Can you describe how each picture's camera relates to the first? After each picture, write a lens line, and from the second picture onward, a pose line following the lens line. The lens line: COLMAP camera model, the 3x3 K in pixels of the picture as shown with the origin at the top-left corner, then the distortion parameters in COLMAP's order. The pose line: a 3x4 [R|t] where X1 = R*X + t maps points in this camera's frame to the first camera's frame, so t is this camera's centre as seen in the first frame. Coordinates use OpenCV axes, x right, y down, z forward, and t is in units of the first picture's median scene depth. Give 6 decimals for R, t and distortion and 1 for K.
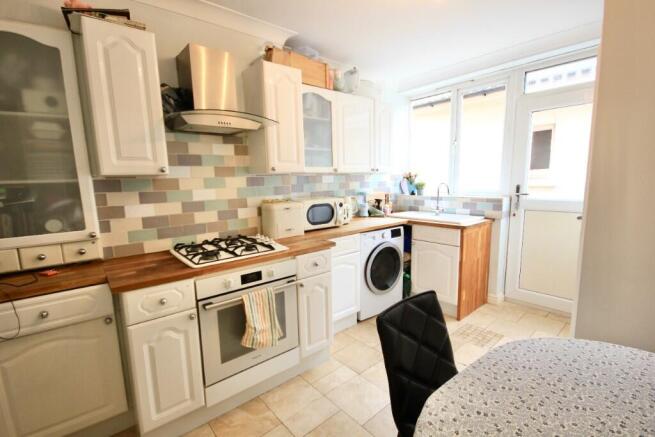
lens RADIAL K [[294.4, 0, 327.5], [0, 294.4, 218.5], [0, 0, 1]] dist [0.032228, -0.000102]
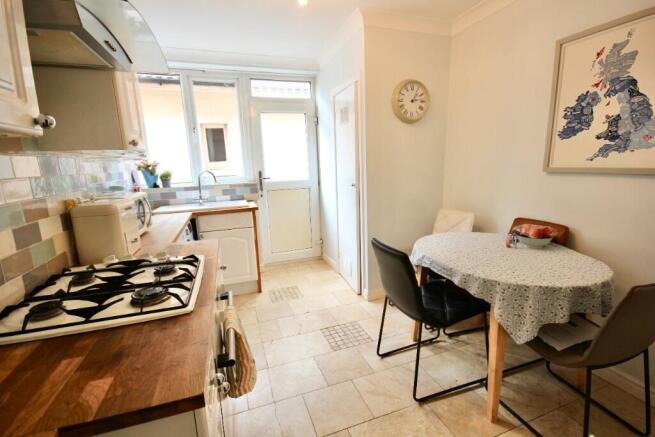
lens RADIAL K [[304.8, 0, 330.2], [0, 304.8, 227.2], [0, 0, 1]] dist [-0.011865, -0.001188]
pose [[0.352636, -0.182082, 0.917875, -0.431221], [0.154649, 0.978738, 0.134742, -0.010738], [-0.922893, 0.094433, 0.373297, 0.279104]]
